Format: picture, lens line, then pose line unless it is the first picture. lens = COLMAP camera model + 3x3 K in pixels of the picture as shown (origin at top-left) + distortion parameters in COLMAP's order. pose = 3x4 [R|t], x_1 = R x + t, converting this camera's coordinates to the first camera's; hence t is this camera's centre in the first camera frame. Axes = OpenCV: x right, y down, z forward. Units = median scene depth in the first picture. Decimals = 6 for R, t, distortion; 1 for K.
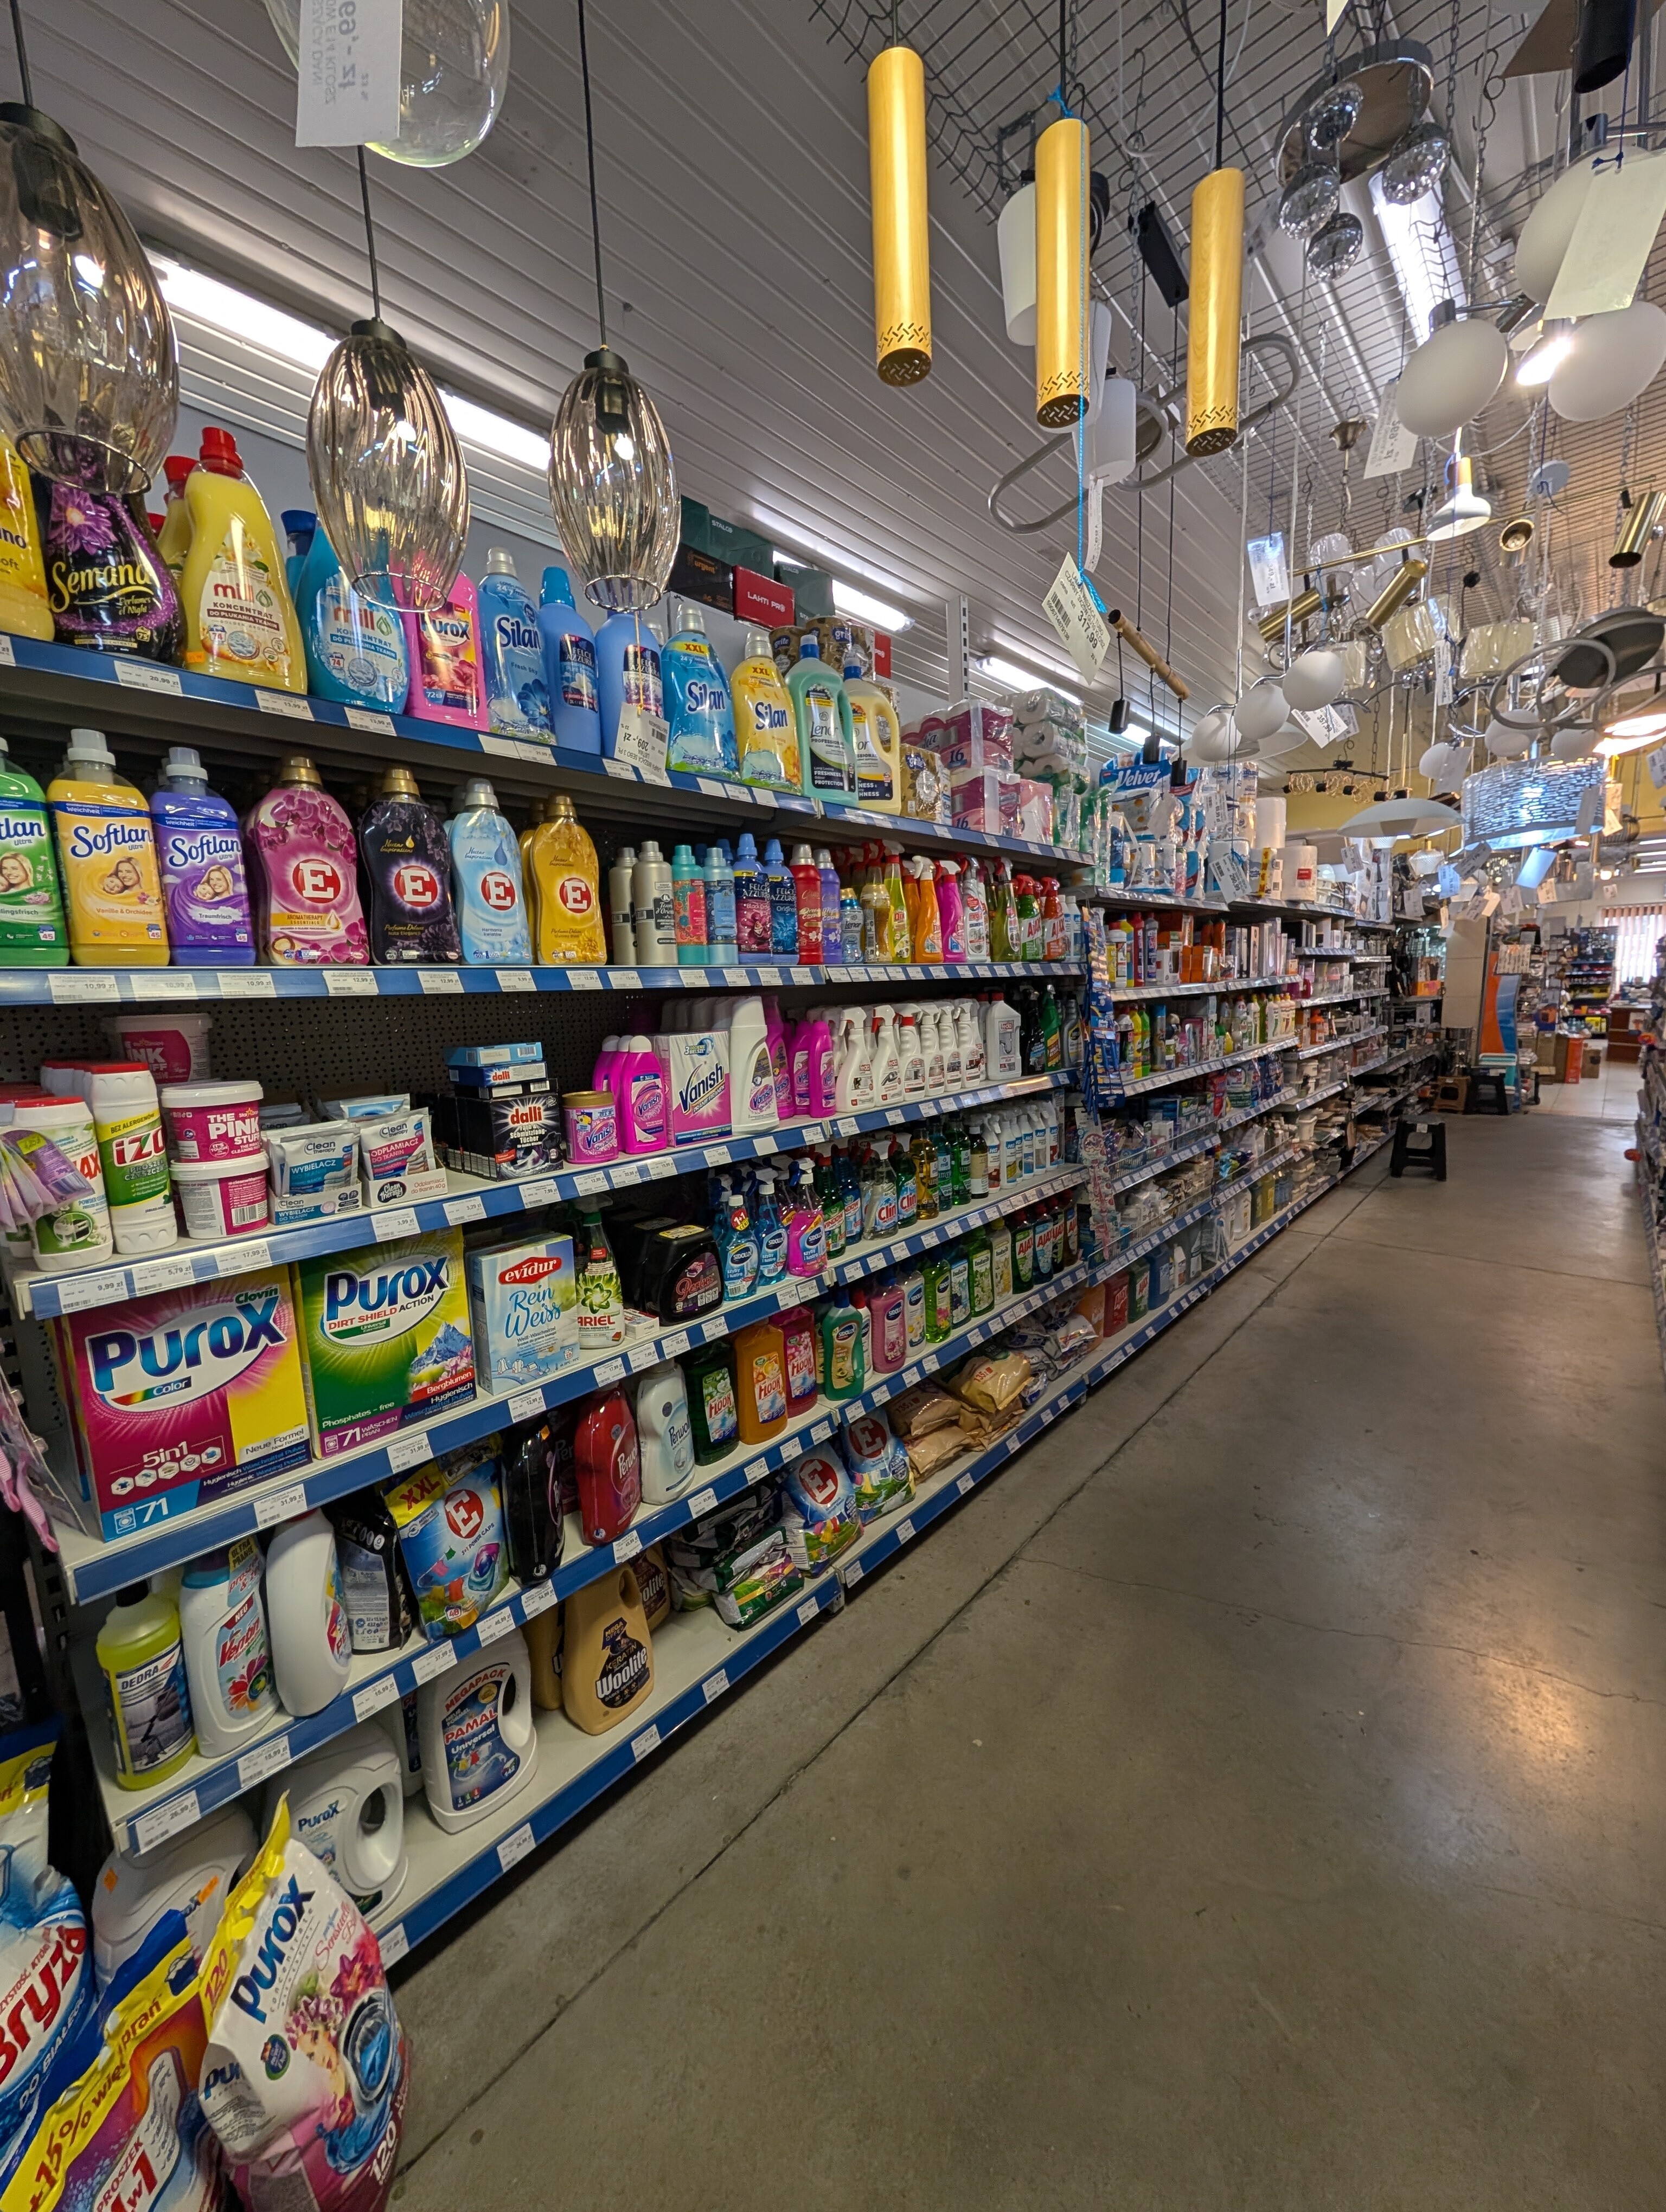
lens RADIAL K [[837.3, 0, 825.9], [0, 837.3, 1109.8], [0, 0, 1]] dist [-0.000417, 0.000351]
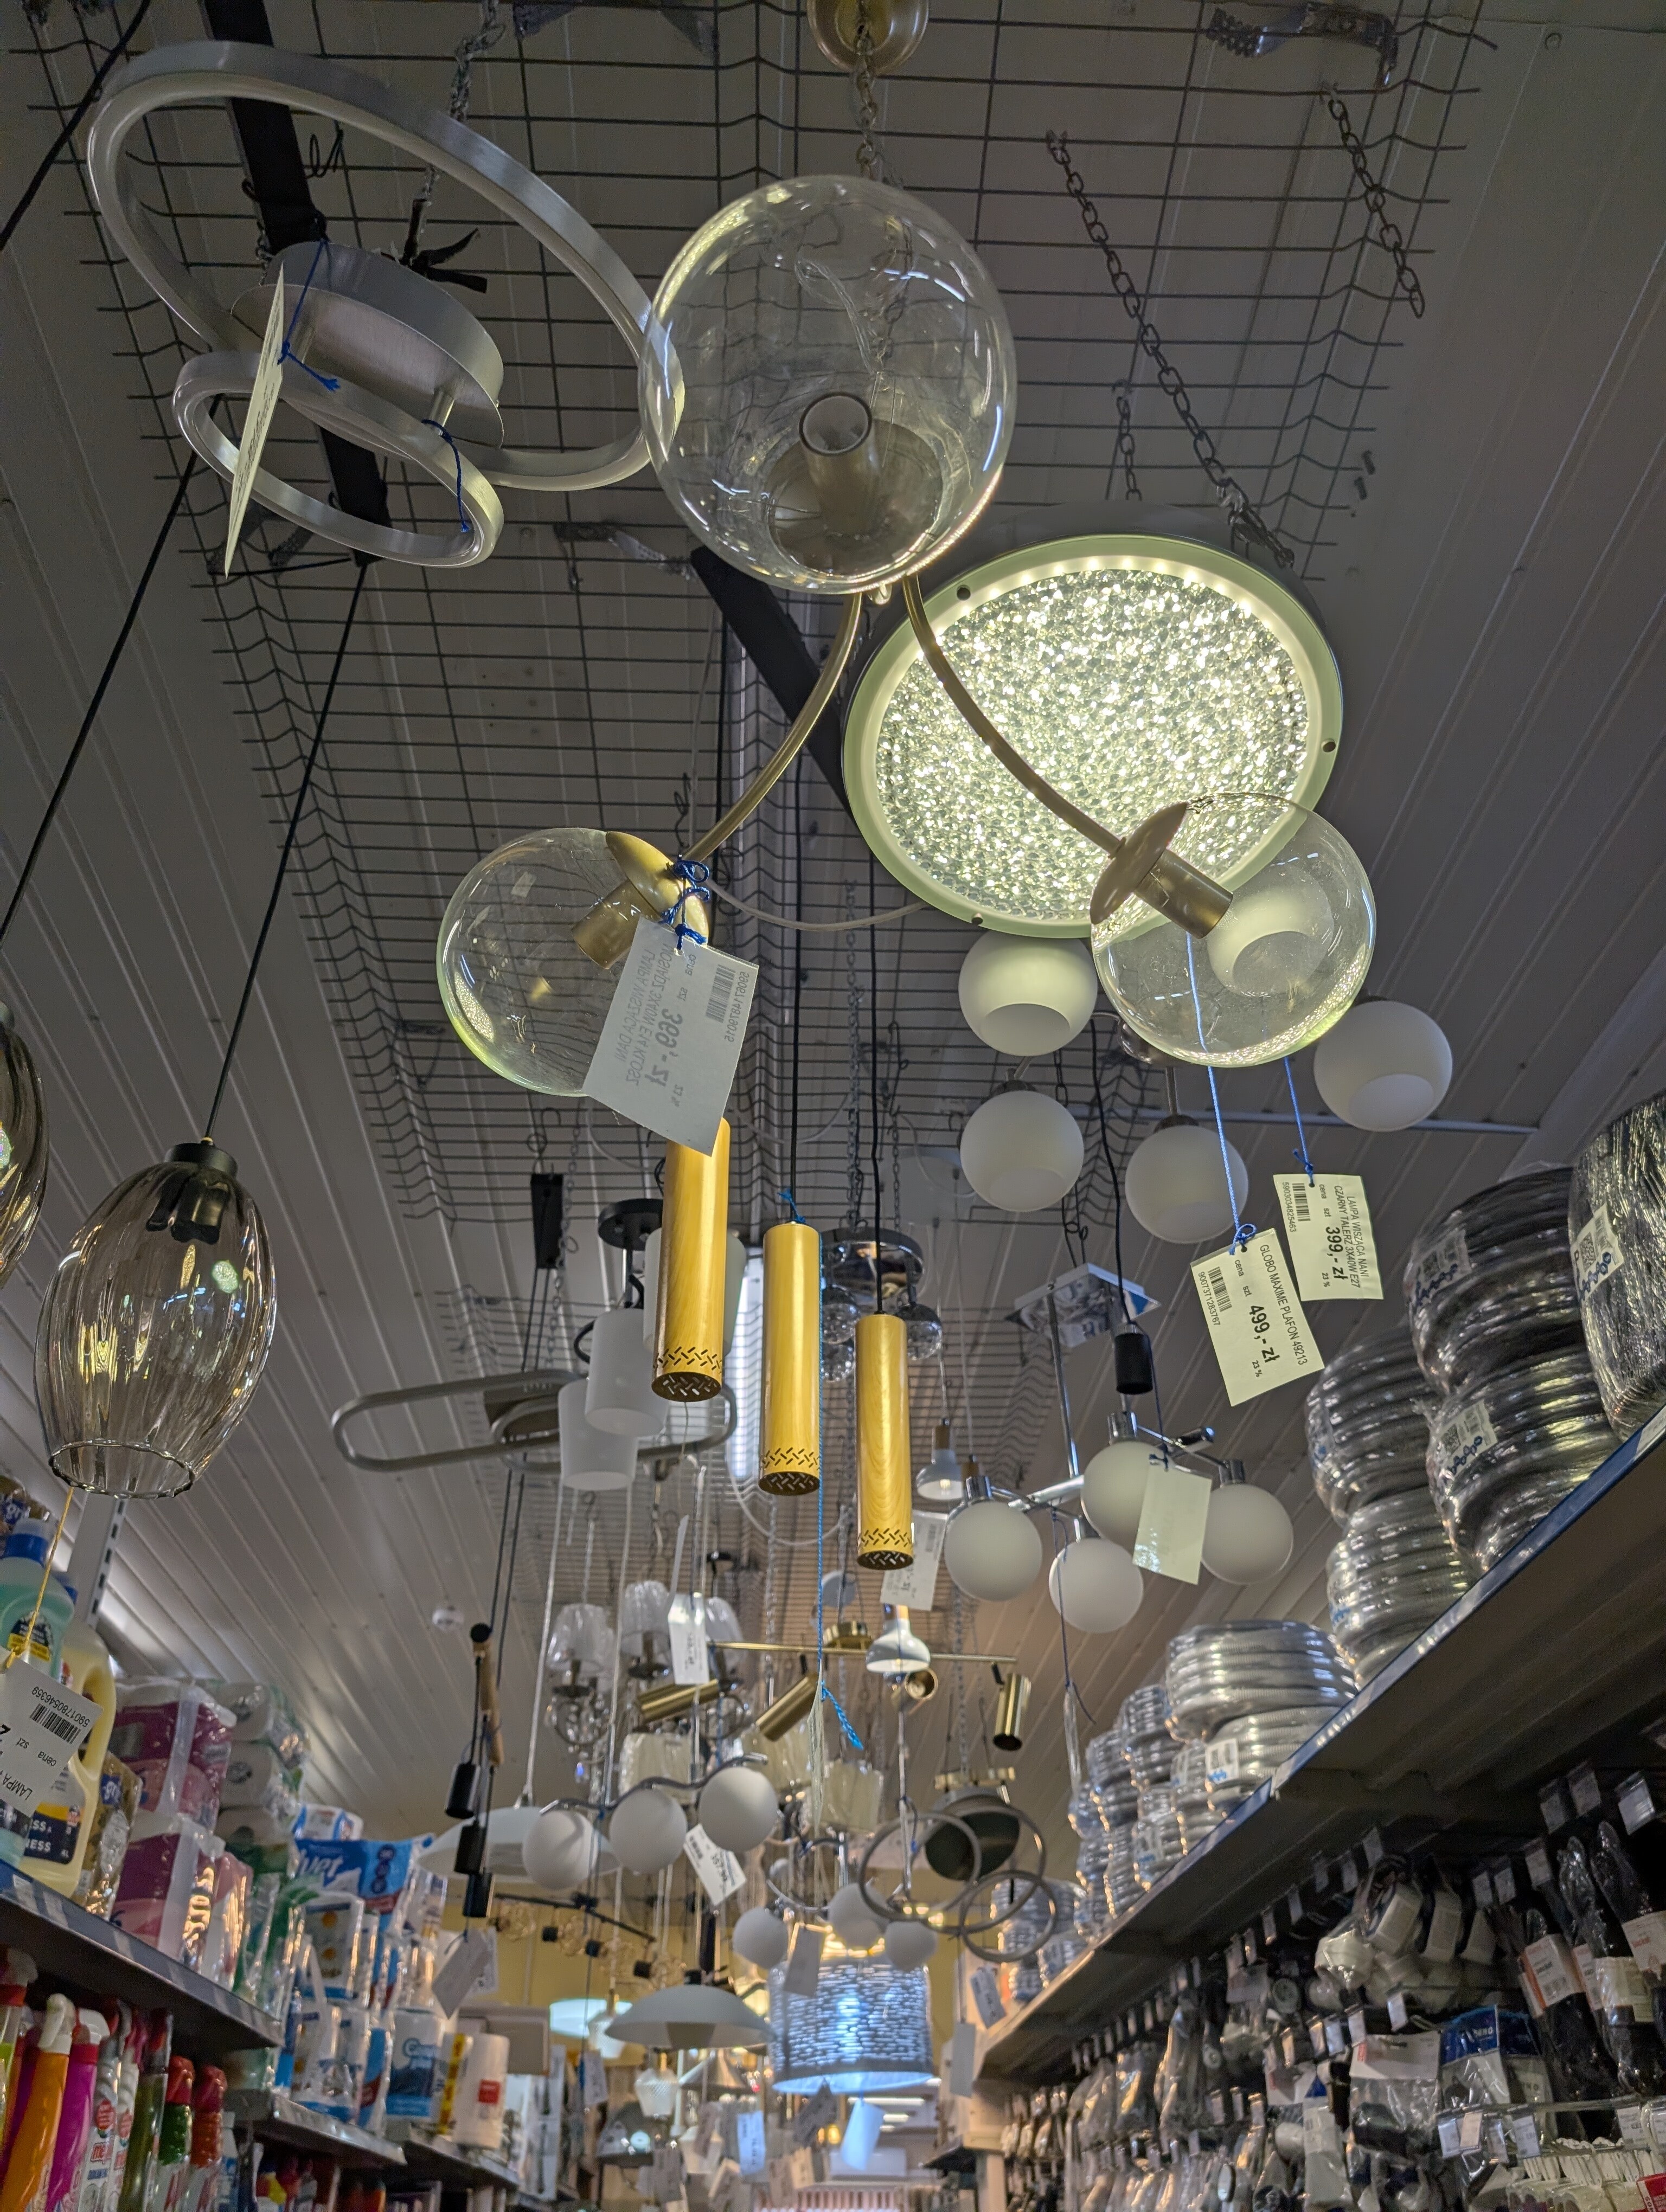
lens RADIAL K [[1603.1, 0, 841.9], [0, 1603.1, 1116.3], [0, 0, 1]] dist [0.006346, -0.007493]
pose [[0.689452, 0.452147, 0.565879, -0.317375], [0.085275, 0.725142, -0.683299, -0.012465], [-0.719294, 0.519357, 0.461394, 0.027743]]
